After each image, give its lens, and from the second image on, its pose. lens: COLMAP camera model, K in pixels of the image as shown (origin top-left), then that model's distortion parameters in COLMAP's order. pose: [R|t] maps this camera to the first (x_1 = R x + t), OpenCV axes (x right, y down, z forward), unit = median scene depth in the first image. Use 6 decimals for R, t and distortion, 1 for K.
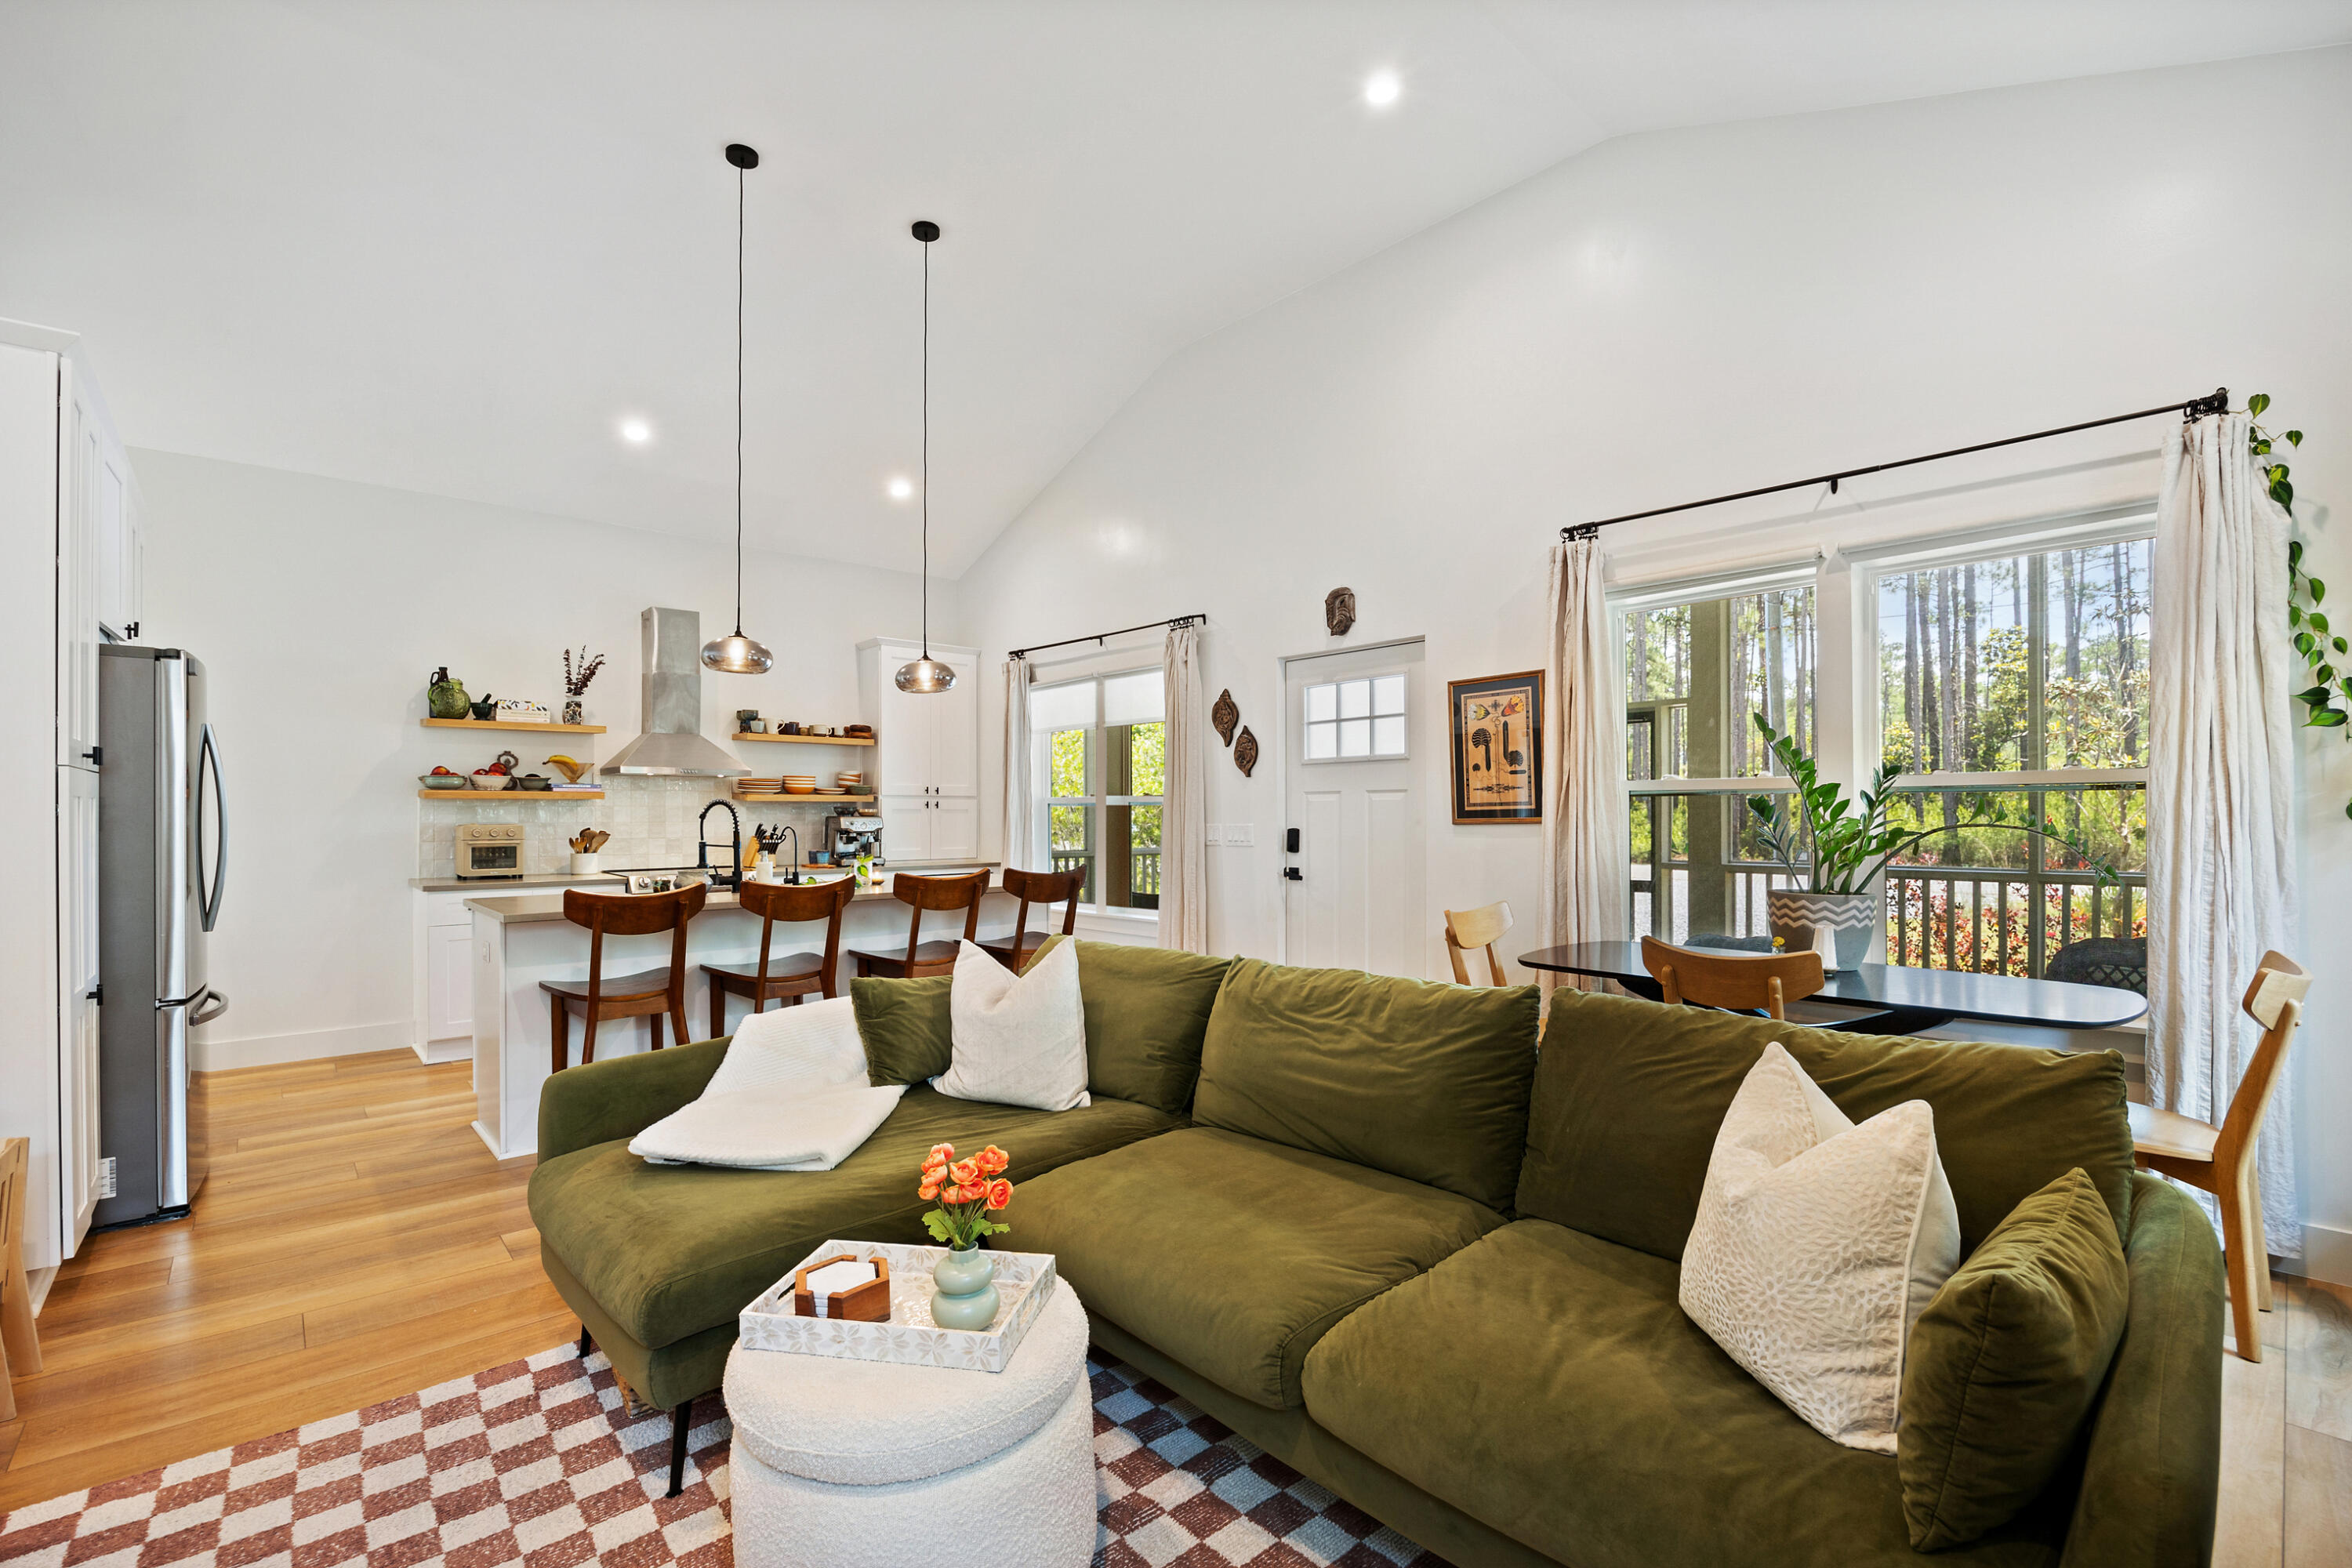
lens RADIAL K [[1031.5, 0, 1177.1], [0, 1031.5, 792.2], [0, 0, 1]] dist [-0.014364, 0.000784]
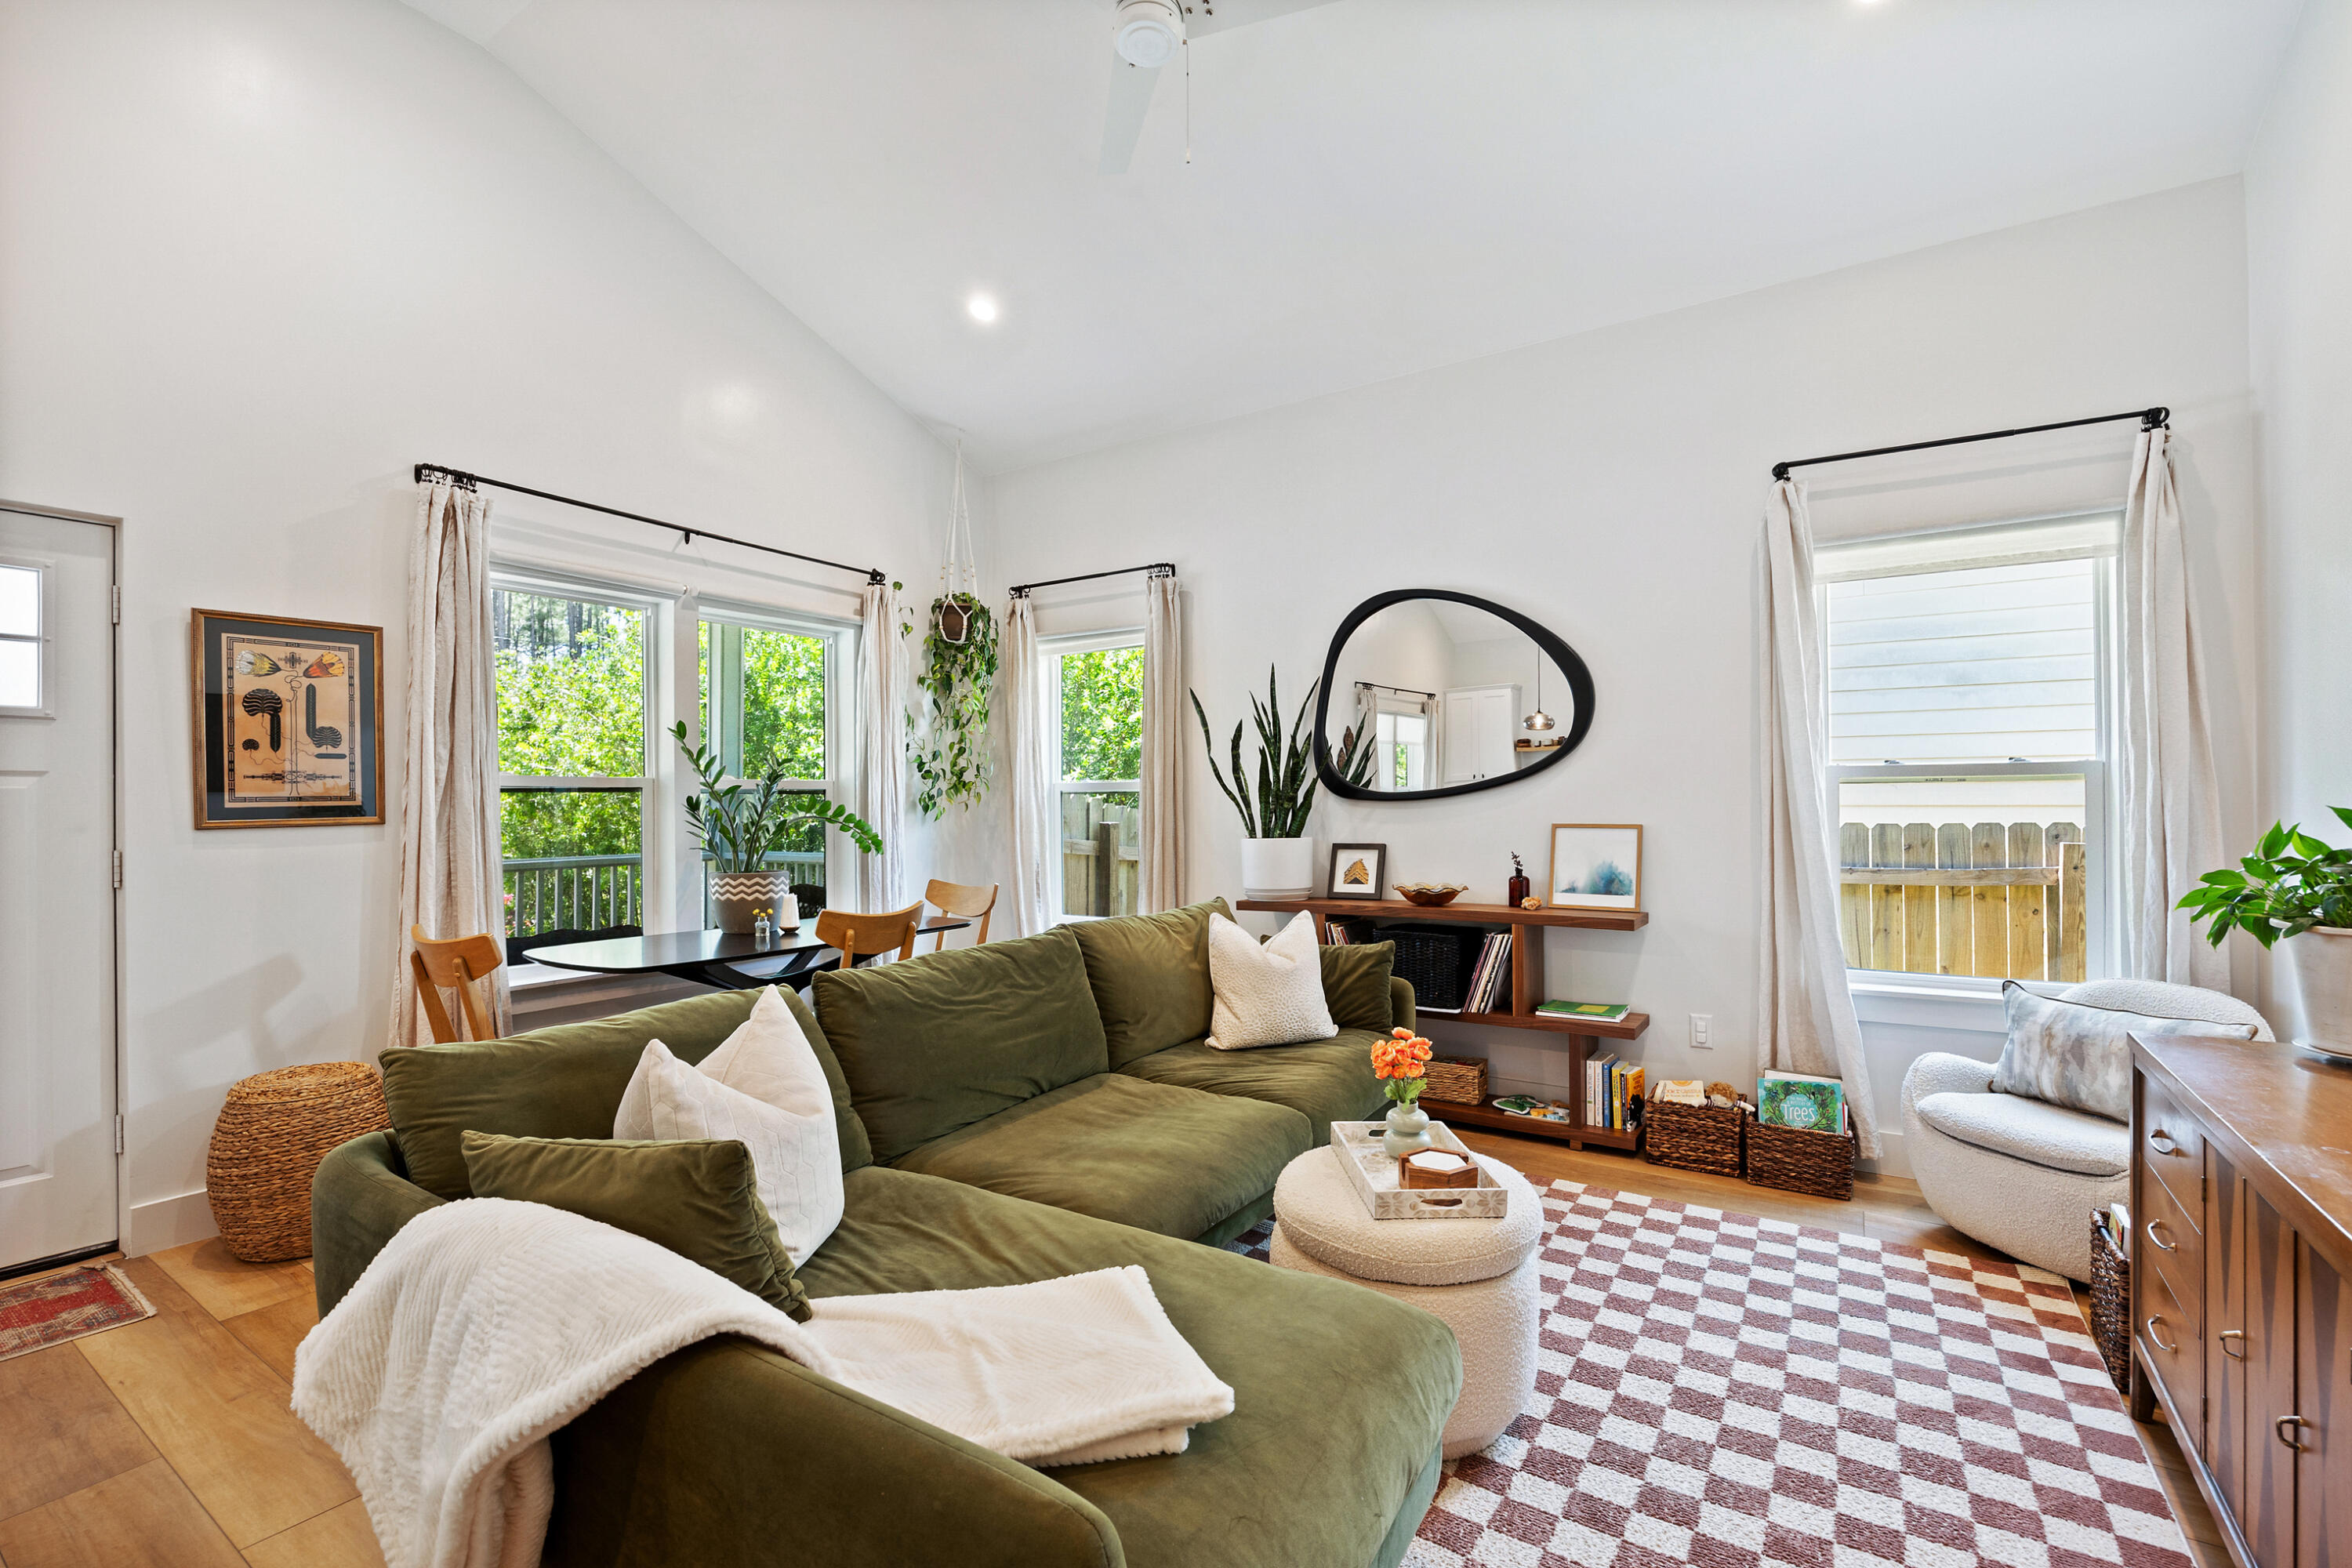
lens RADIAL K [[1031.5, 0, 1187.0], [0, 1031.5, 798.4], [0, 0, 1]] dist [-0.014364, 0.000784]
pose [[-0.258971, 0.012406, 0.965805, -0.452980], [-0.009004, 0.999843, -0.015258, 0.013931], [-0.965843, -0.012648, -0.258818, 0.500114]]
